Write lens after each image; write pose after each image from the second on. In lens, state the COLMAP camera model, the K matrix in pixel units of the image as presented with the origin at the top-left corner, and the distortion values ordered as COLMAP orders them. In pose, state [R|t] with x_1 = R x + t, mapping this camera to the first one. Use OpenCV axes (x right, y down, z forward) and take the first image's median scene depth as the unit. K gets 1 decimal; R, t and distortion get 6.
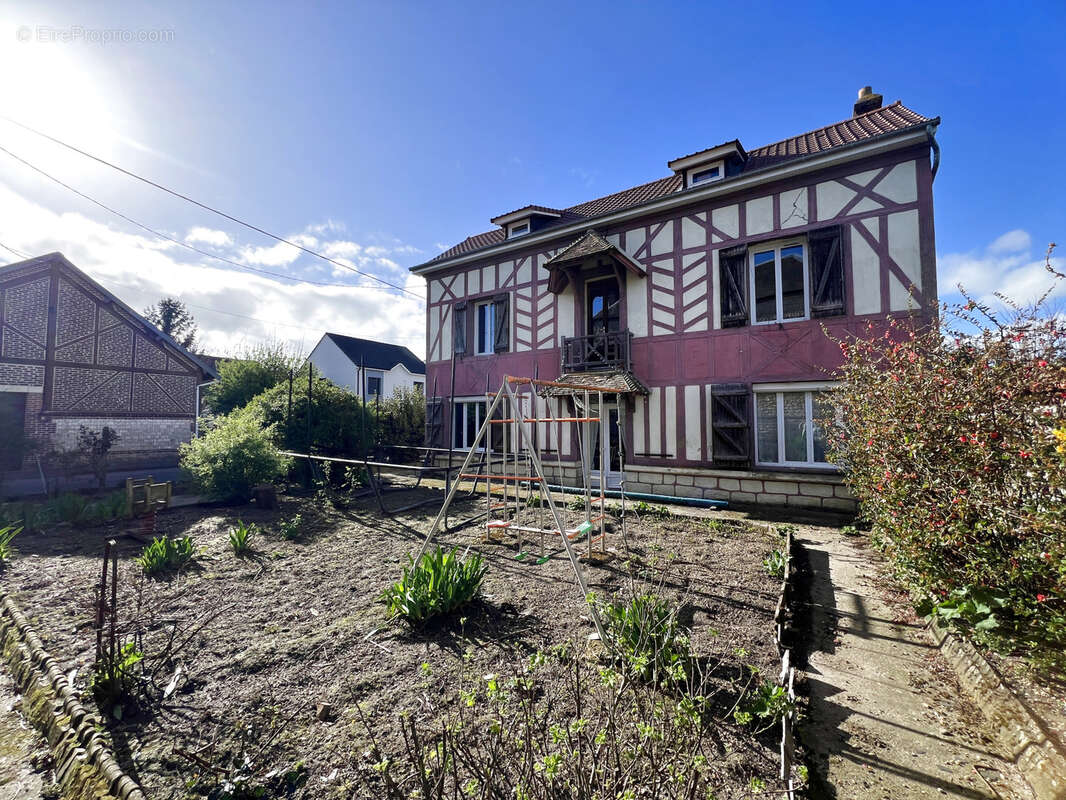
lens RADIAL K [[409.3, 0, 532.4], [0, 409.3, 401.6], [0, 0, 1]] dist [0.002170, 0.000243]
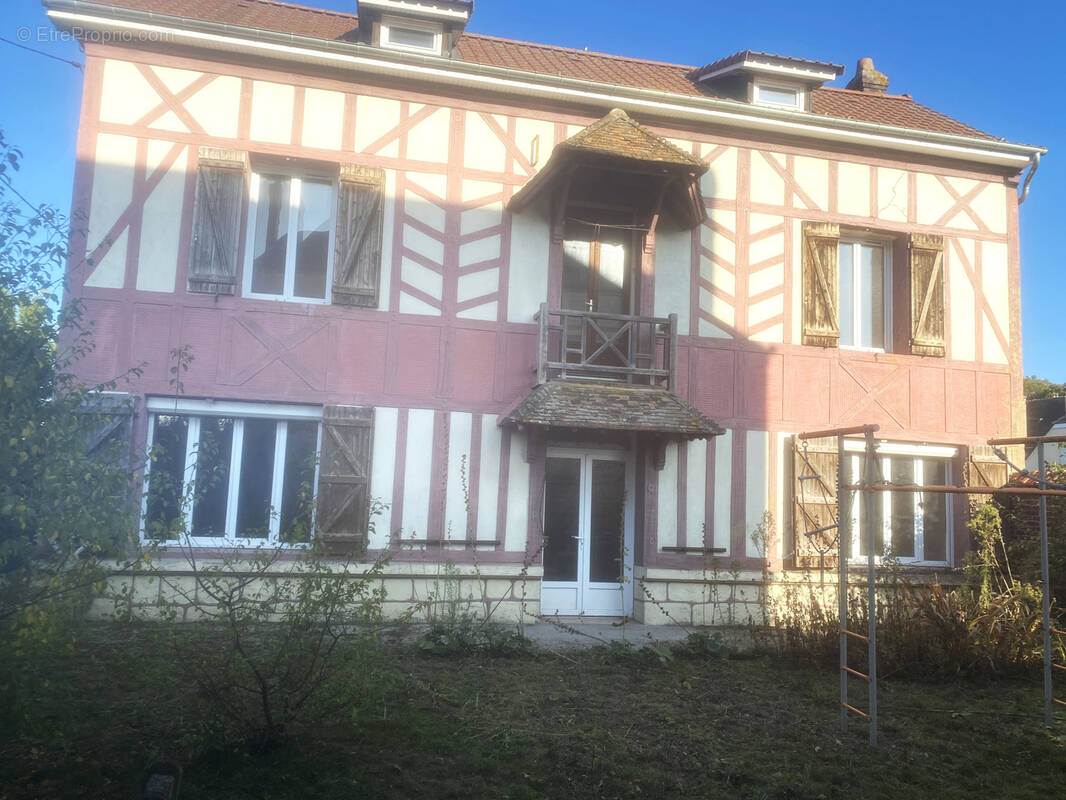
lens RADIAL K [[783.8, 0, 532.6], [0, 783.8, 400.0], [0, 0, 1]] dist [0.023087, -0.005562]
pose [[0.721939, 0.101867, 0.684417, -0.618688], [-0.076900, 0.994789, -0.066946, 0.017168], [-0.687670, -0.004301, 0.726011, 0.385342]]
